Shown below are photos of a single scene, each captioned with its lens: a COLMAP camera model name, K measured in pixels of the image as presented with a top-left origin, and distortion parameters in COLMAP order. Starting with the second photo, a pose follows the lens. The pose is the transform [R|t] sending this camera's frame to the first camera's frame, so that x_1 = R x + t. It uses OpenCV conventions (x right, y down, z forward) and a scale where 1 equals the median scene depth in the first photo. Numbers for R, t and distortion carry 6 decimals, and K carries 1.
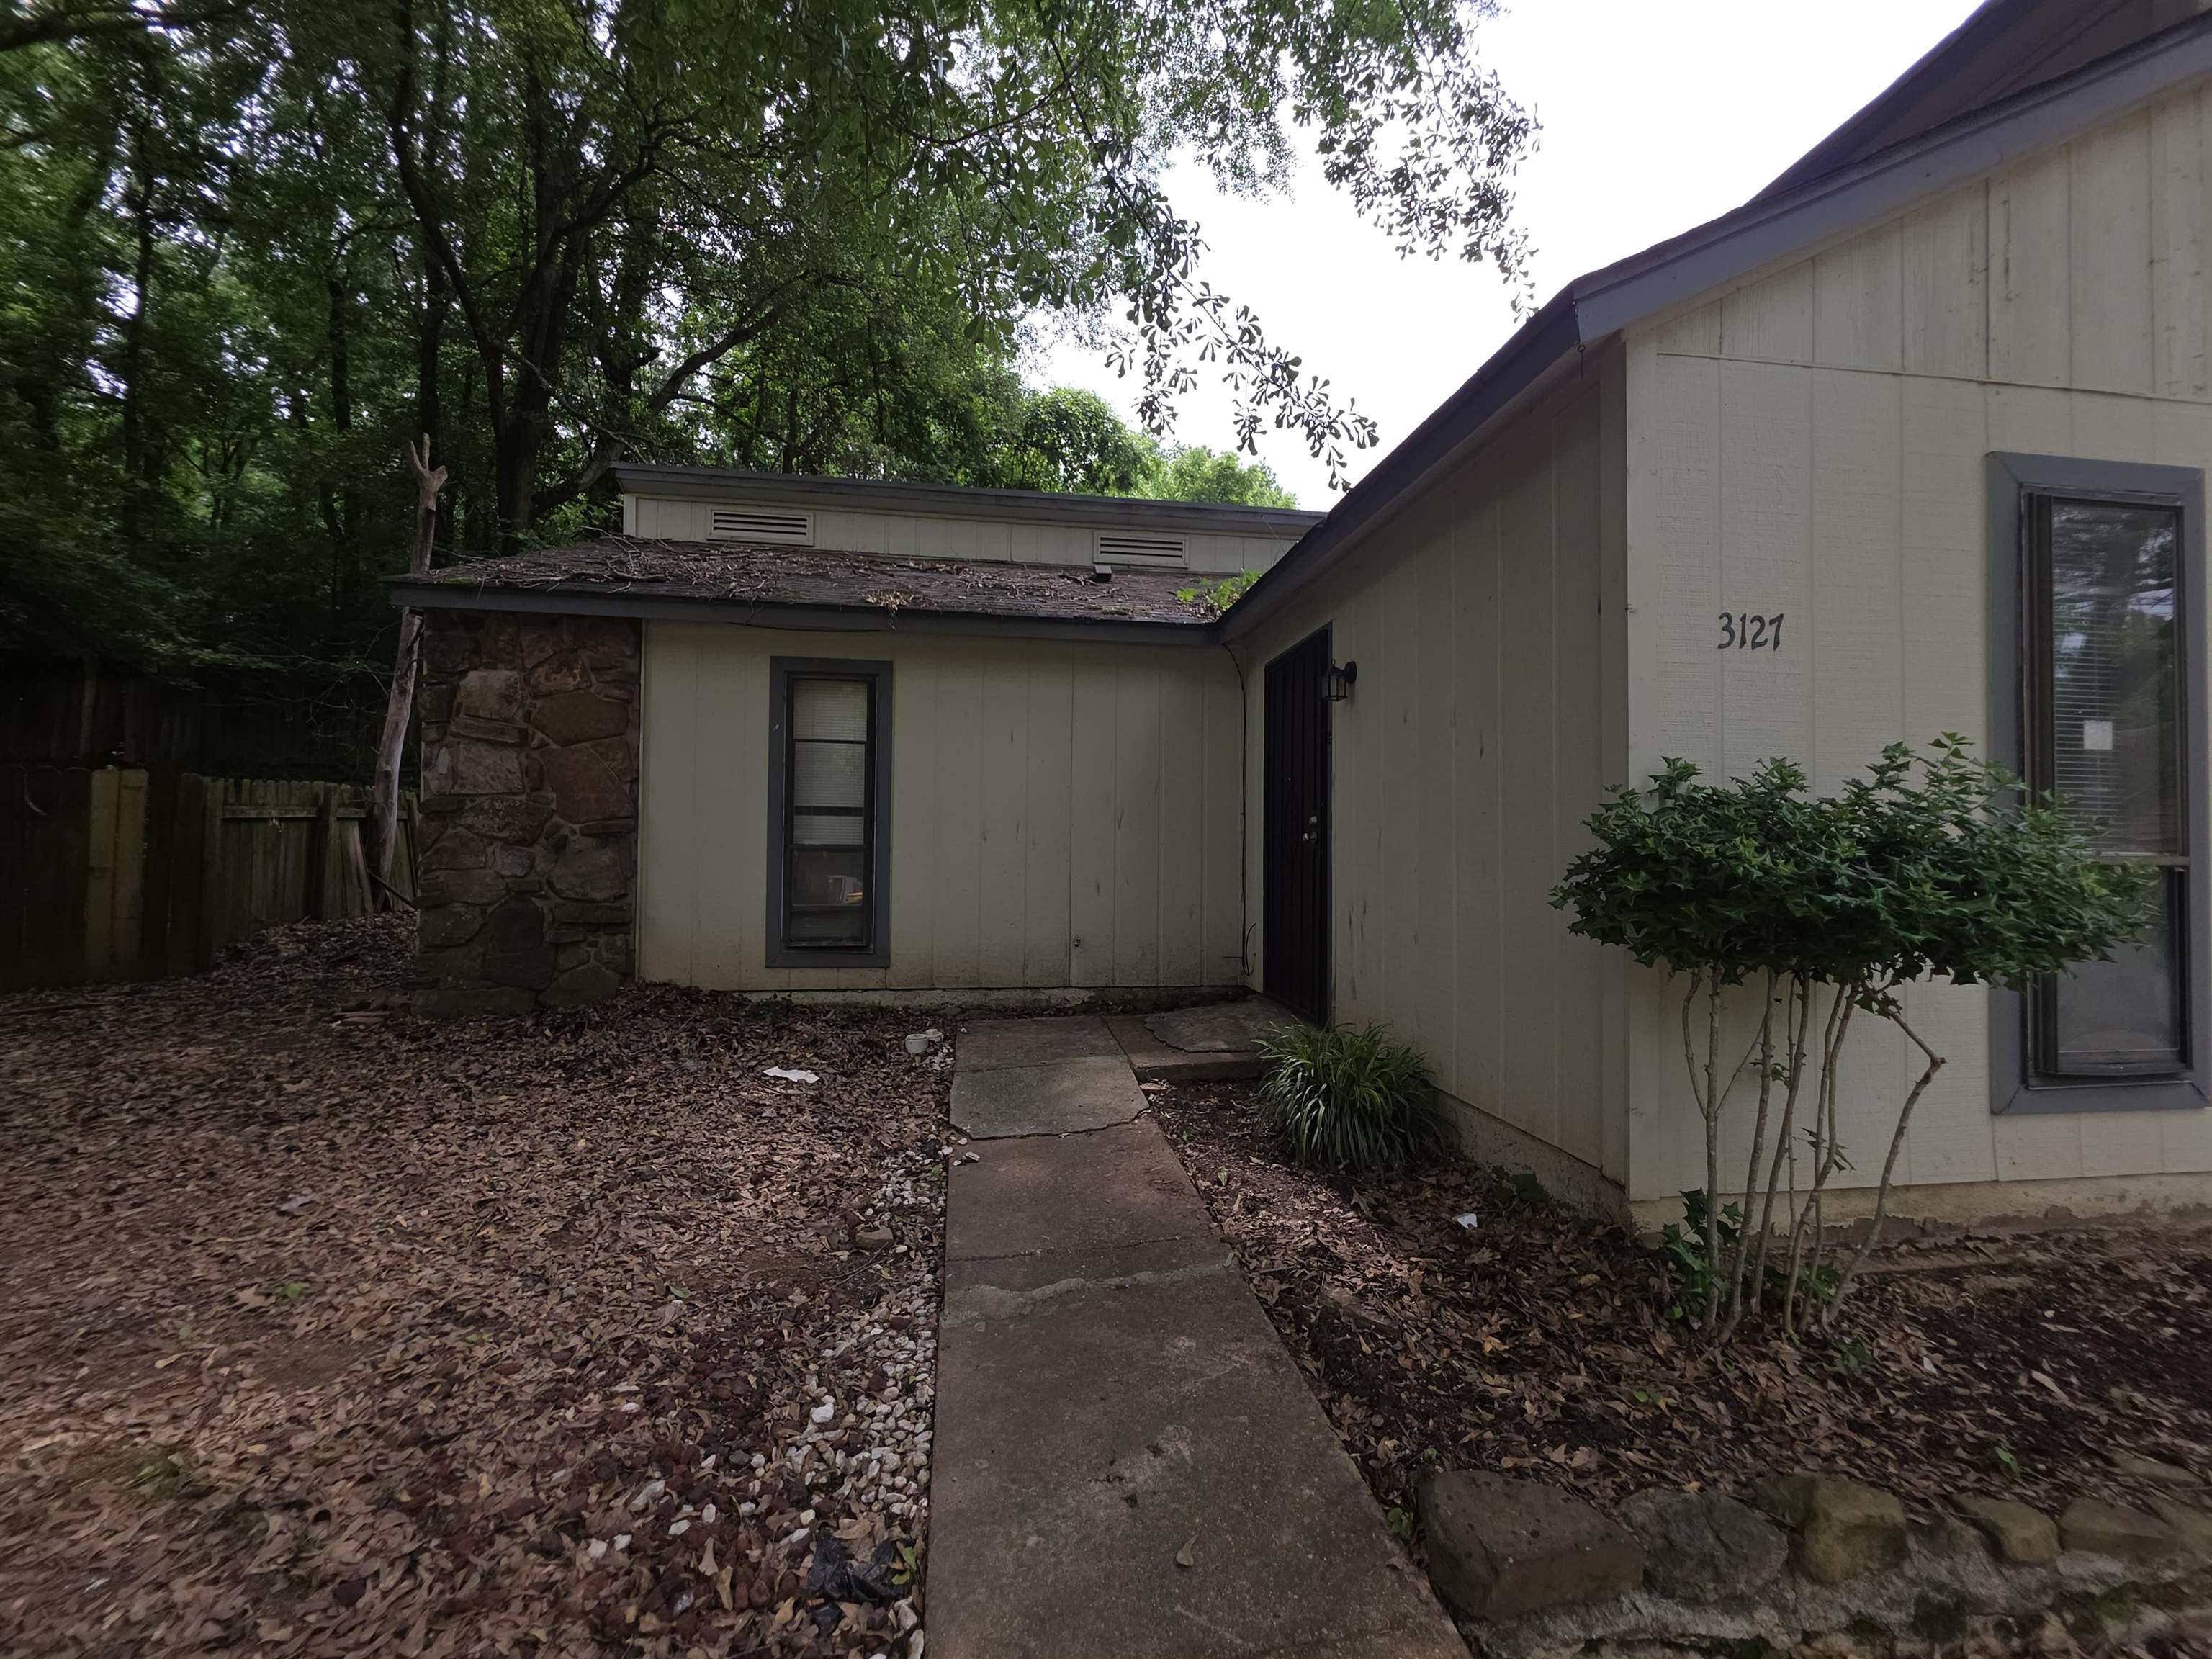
lens RADIAL K [[881.4, 0, 1106.0], [0, 881.4, 829.5], [0, 0, 1]] dist [0.000711, -0.000319]
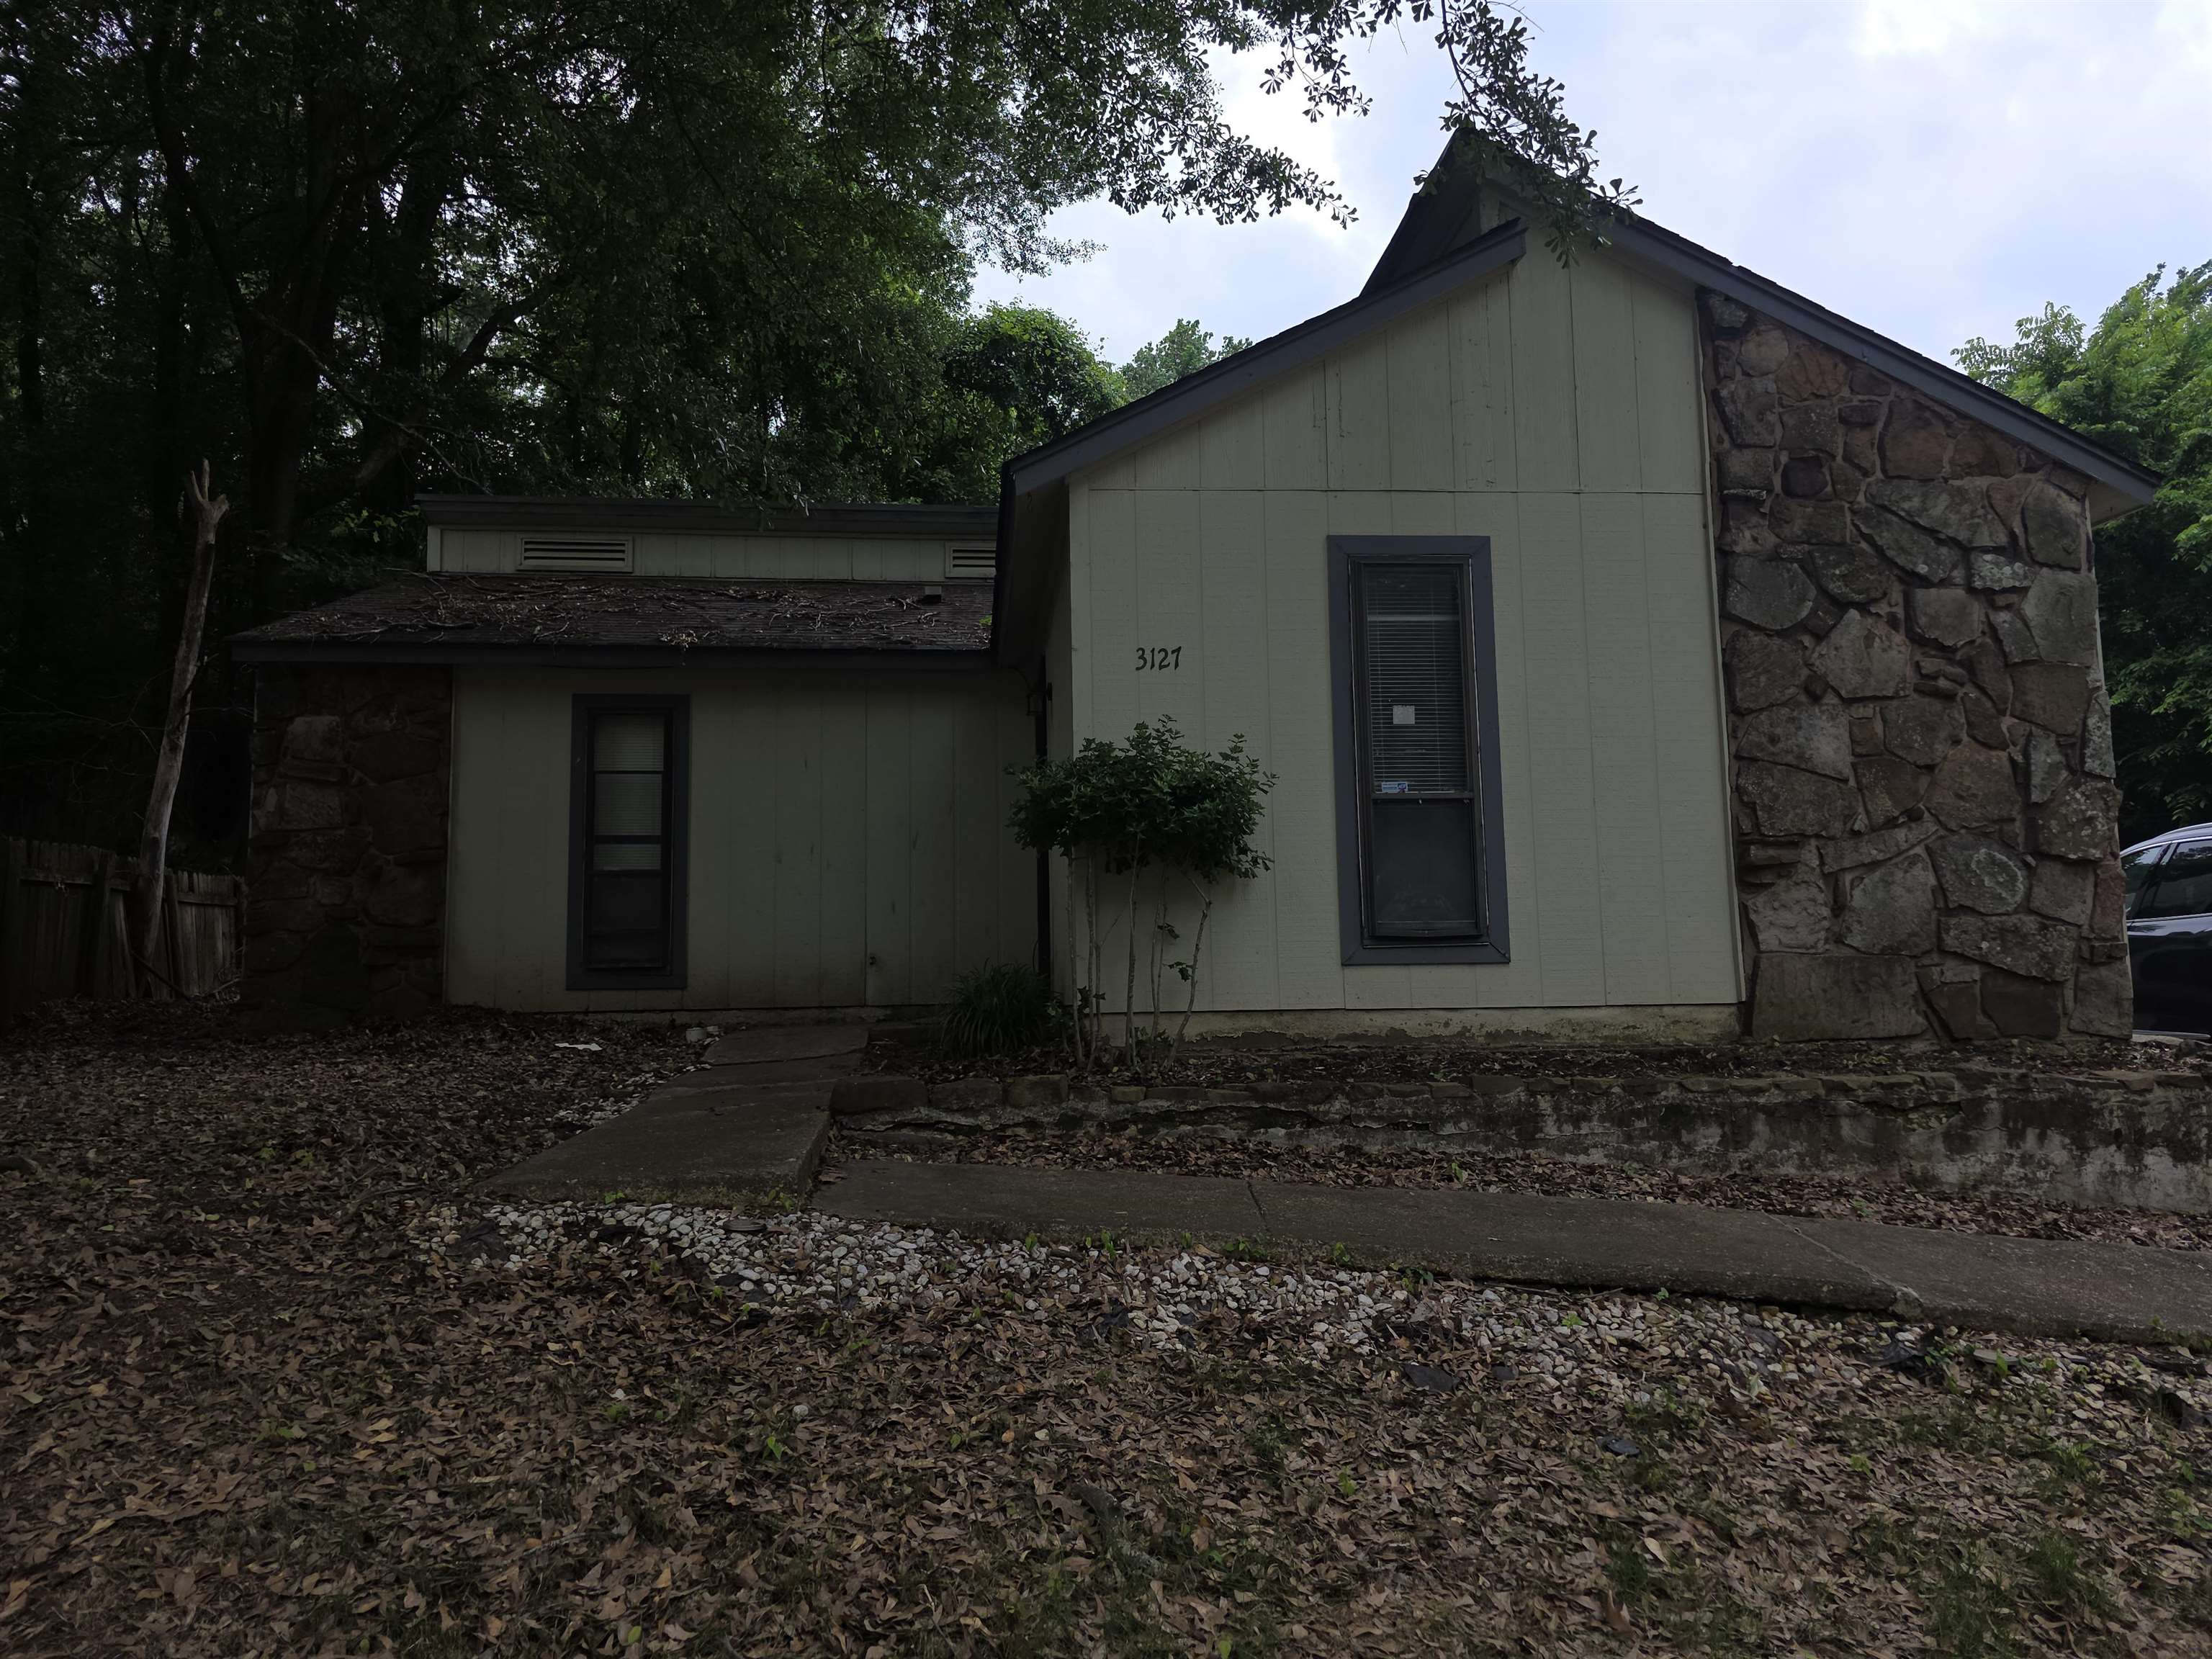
lens RADIAL K [[1429.9, 0, 1106.0], [0, 1429.9, 829.5], [0, 0, 1]] dist [0.047763, -0.057417]
pose [[0.998740, -0.032091, -0.038571, 0.319070], [0.028661, 0.995848, -0.086405, 0.132219], [0.041183, 0.085191, 0.995513, -0.675276]]
